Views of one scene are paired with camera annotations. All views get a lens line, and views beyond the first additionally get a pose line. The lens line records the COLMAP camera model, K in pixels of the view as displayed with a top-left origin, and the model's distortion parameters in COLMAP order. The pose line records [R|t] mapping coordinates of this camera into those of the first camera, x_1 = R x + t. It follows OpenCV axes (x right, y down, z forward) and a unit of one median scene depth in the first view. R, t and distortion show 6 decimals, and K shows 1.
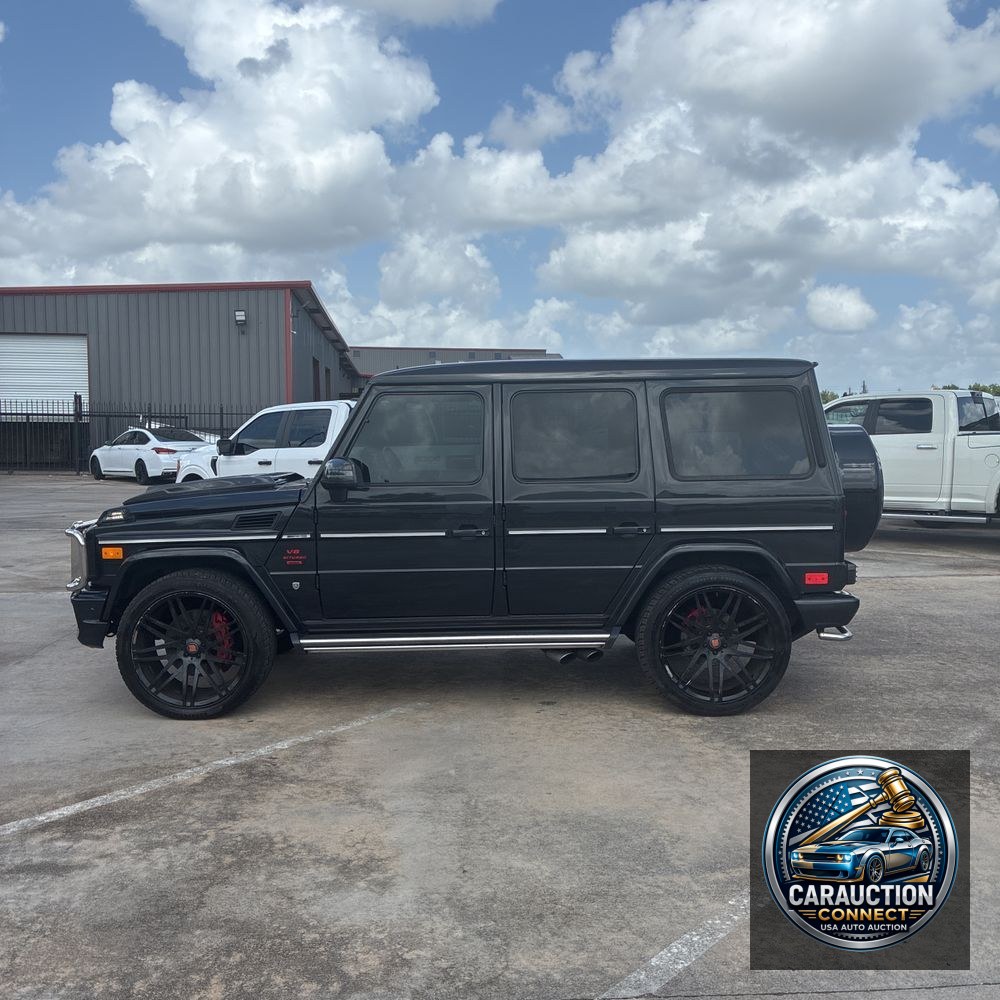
lens RADIAL K [[1013.6, 0, 509.1], [0, 1013.6, 497.5], [0, 0, 1]] dist [0.023374, 0.000000]
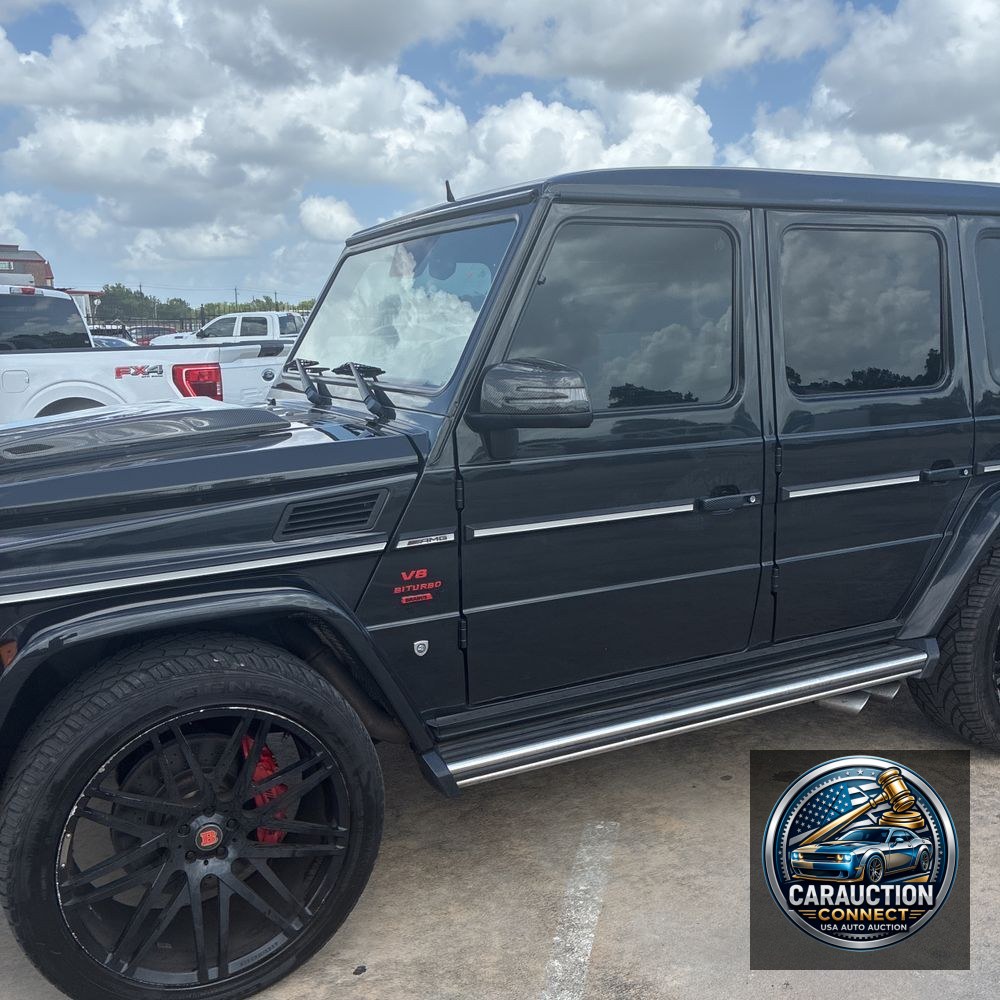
lens RADIAL K [[1013.6, 0, 500.8], [0, 1013.6, 494.9], [0, 0, 1]] dist [0.023374, 0.000000]
pose [[0.893742, -0.080549, 0.441290, -0.370747], [0.043353, 0.994651, 0.093753, -0.021613], [-0.446481, -0.064660, 0.892454, 0.583731]]
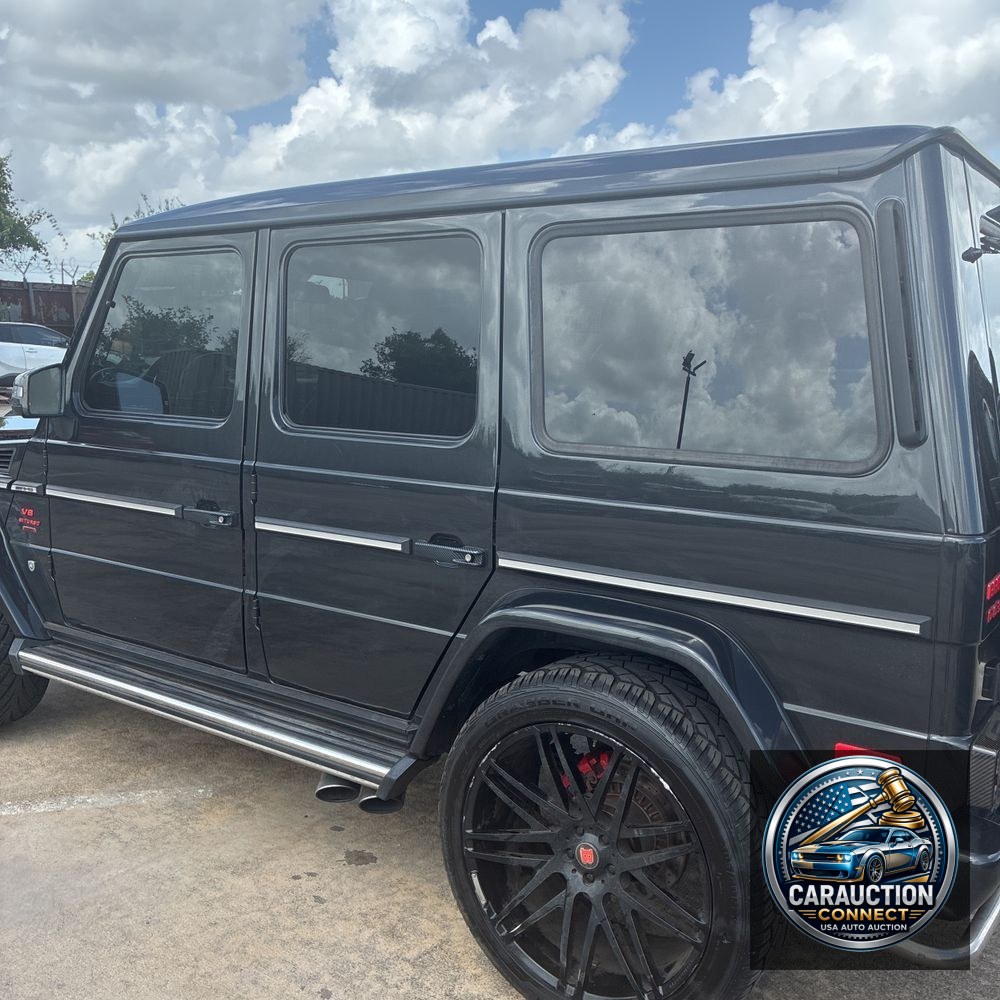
lens RADIAL K [[1013.6, 0, 496.1], [0, 1013.6, 489.7], [0, 0, 1]] dist [0.023374, 0.000000]
pose [[0.810543, 0.102934, -0.576563, 0.389942], [-0.065614, 0.994197, 0.085253, -0.034167], [0.581992, -0.031271, 0.812593, 0.648523]]
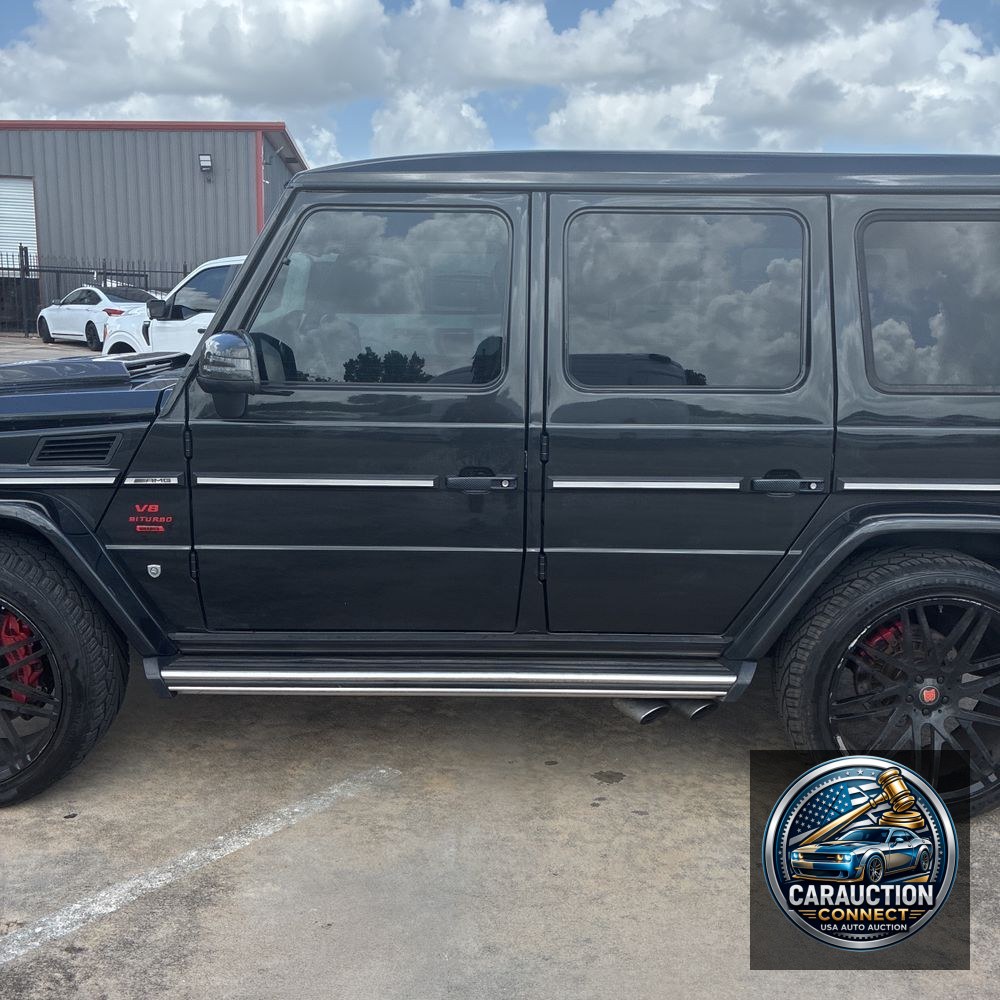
lens RADIAL K [[1013.6, 0, 496.3], [0, 1013.6, 492.3], [0, 0, 1]] dist [0.023374, 0.000000]
pose [[0.999682, 0.025145, -0.001943, -0.028763], [-0.024732, 0.992521, 0.119544, -0.023110], [0.004934, -0.119458, 0.992827, 0.469194]]
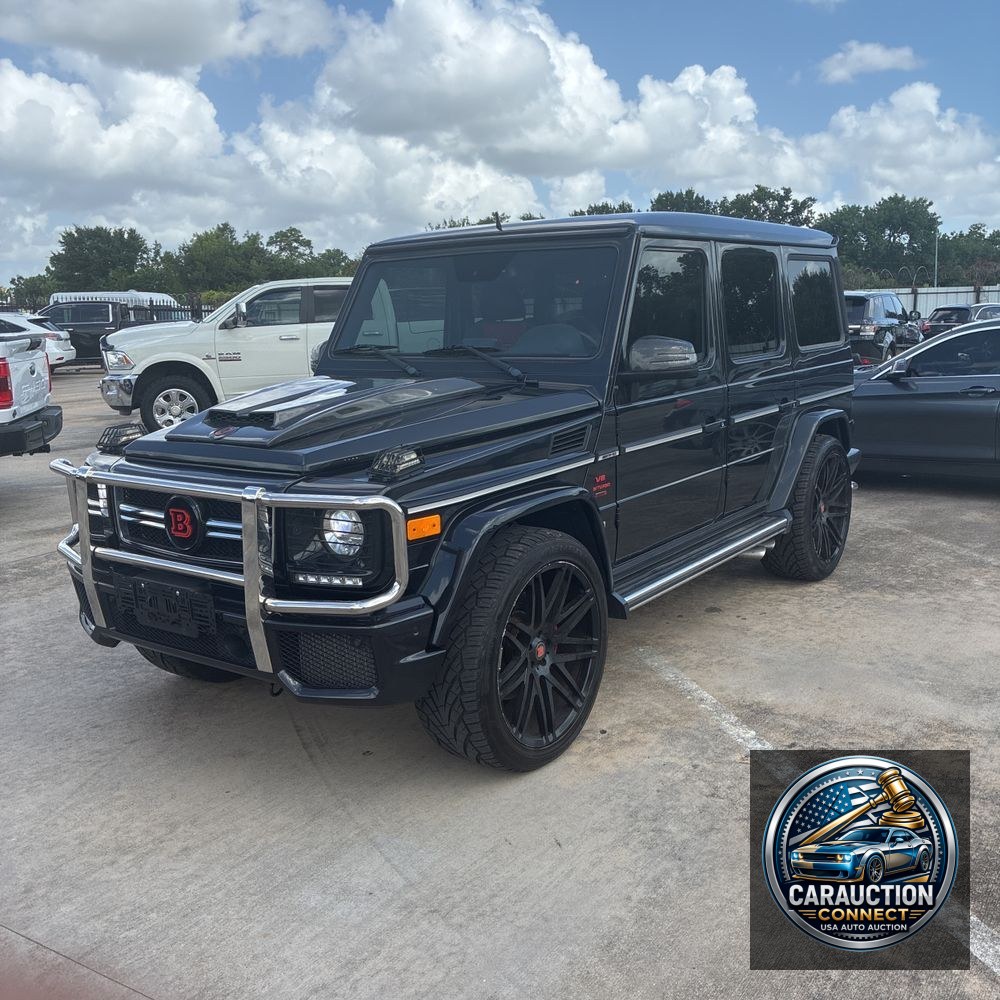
lens RADIAL K [[1013.6, 0, 501.8], [0, 1013.6, 494.2], [0, 0, 1]] dist [0.023374, 0.000000]
pose [[0.595371, -0.151284, 0.789080, -0.794336], [0.077826, 0.988354, 0.130768, -0.031293], [-0.799673, -0.016445, 0.600211, 0.636212]]
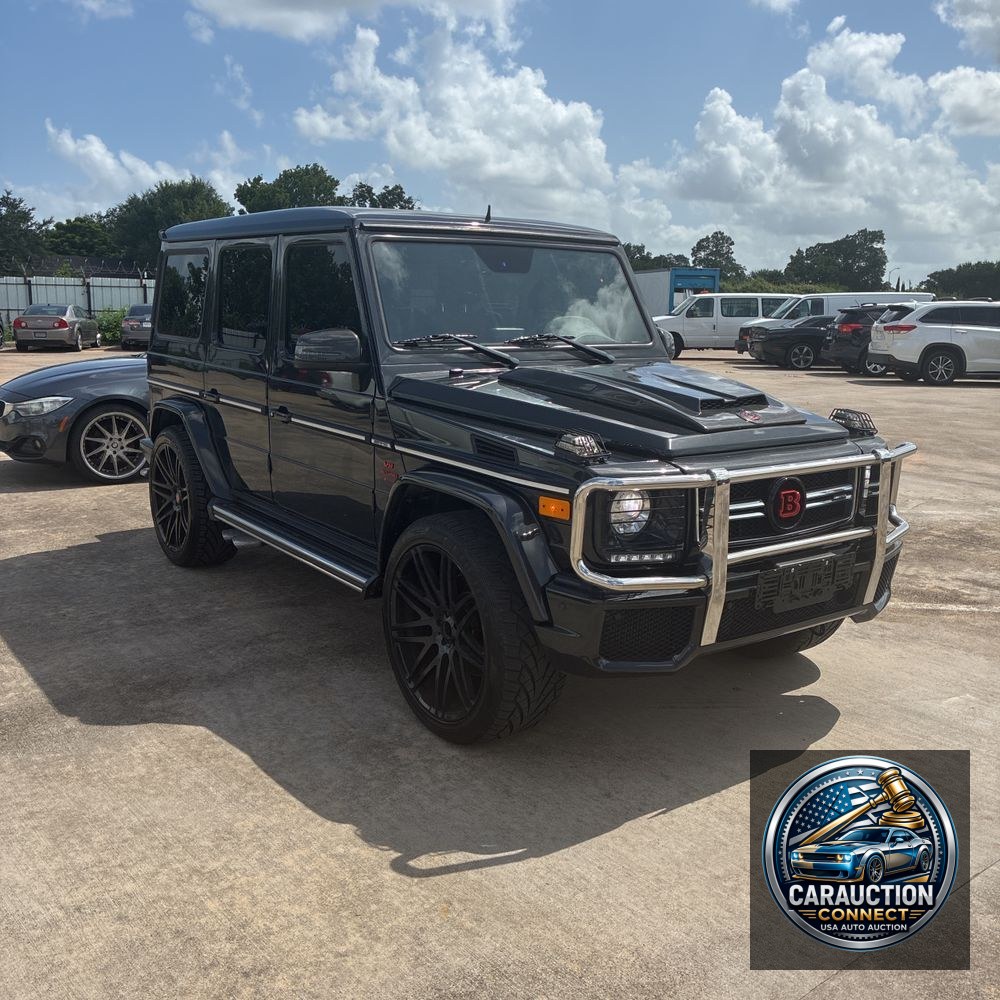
lens RADIAL K [[1013.6, 0, 498.7], [0, 1013.6, 496.3], [0, 0, 1]] dist [0.023374, 0.000000]
pose [[-0.576747, -0.158933, 0.801313, -0.832457], [0.042977, 0.973631, 0.224043, -0.101044], [-0.815791, 0.163654, -0.554709, 1.618825]]
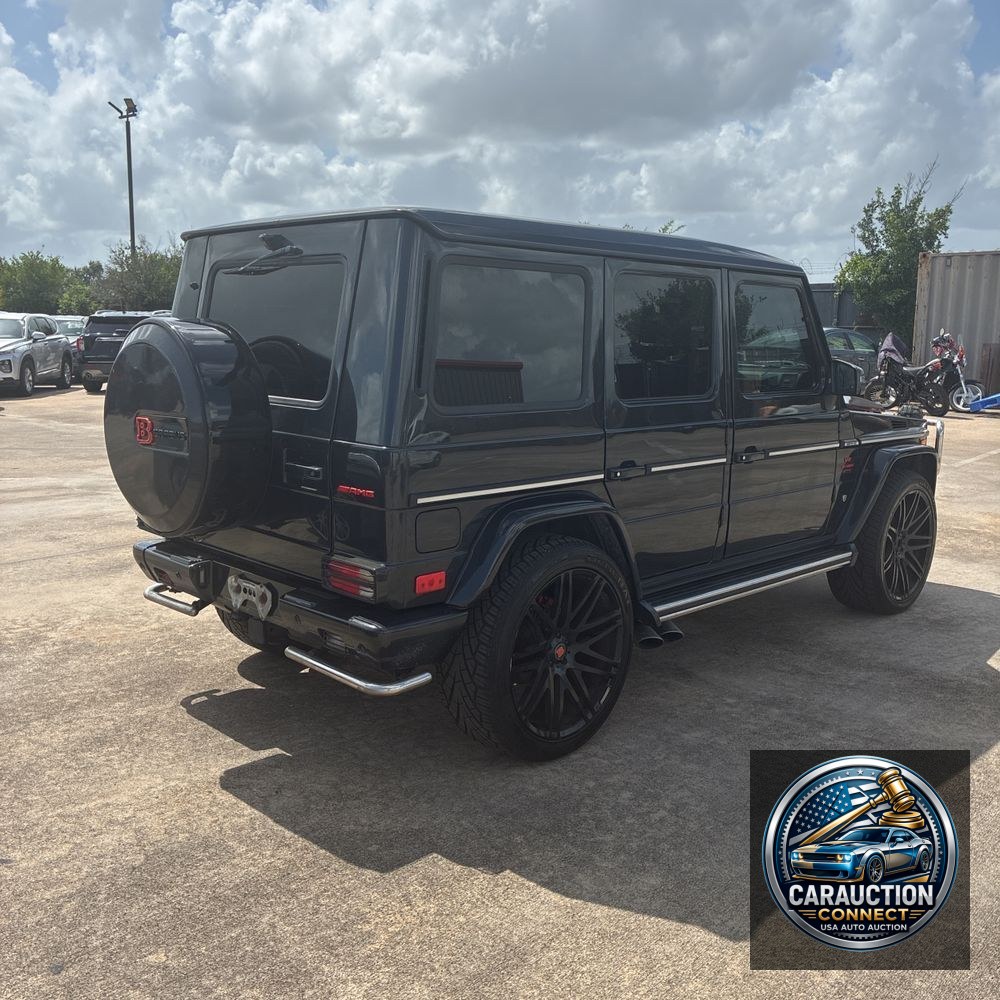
lens RADIAL K [[1013.6, 0, 502.0], [0, 1013.6, 501.4], [0, 0, 1]] dist [0.023374, 0.000000]
pose [[-0.715567, 0.114713, -0.689061, 0.672899], [-0.056758, 0.973615, 0.221026, -0.119006], [0.696234, 0.197269, -0.690176, 1.719066]]
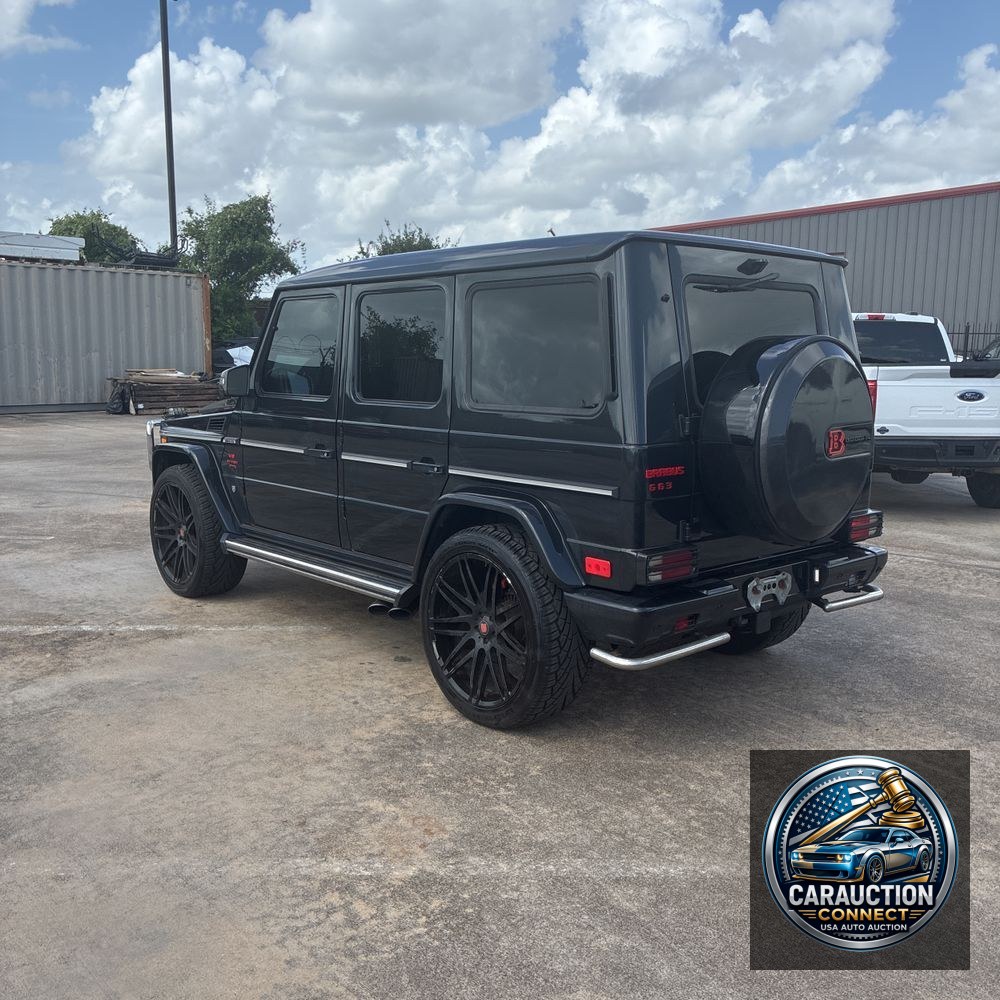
lens RADIAL K [[1013.6, 0, 500.7], [0, 1013.6, 503.1], [0, 0, 1]] dist [0.023374, 0.000000]
pose [[0.652312, 0.122790, -0.747939, 0.751002], [-0.062928, 0.992157, 0.108001, -0.028619], [0.755334, -0.023384, 0.654923, 0.520272]]
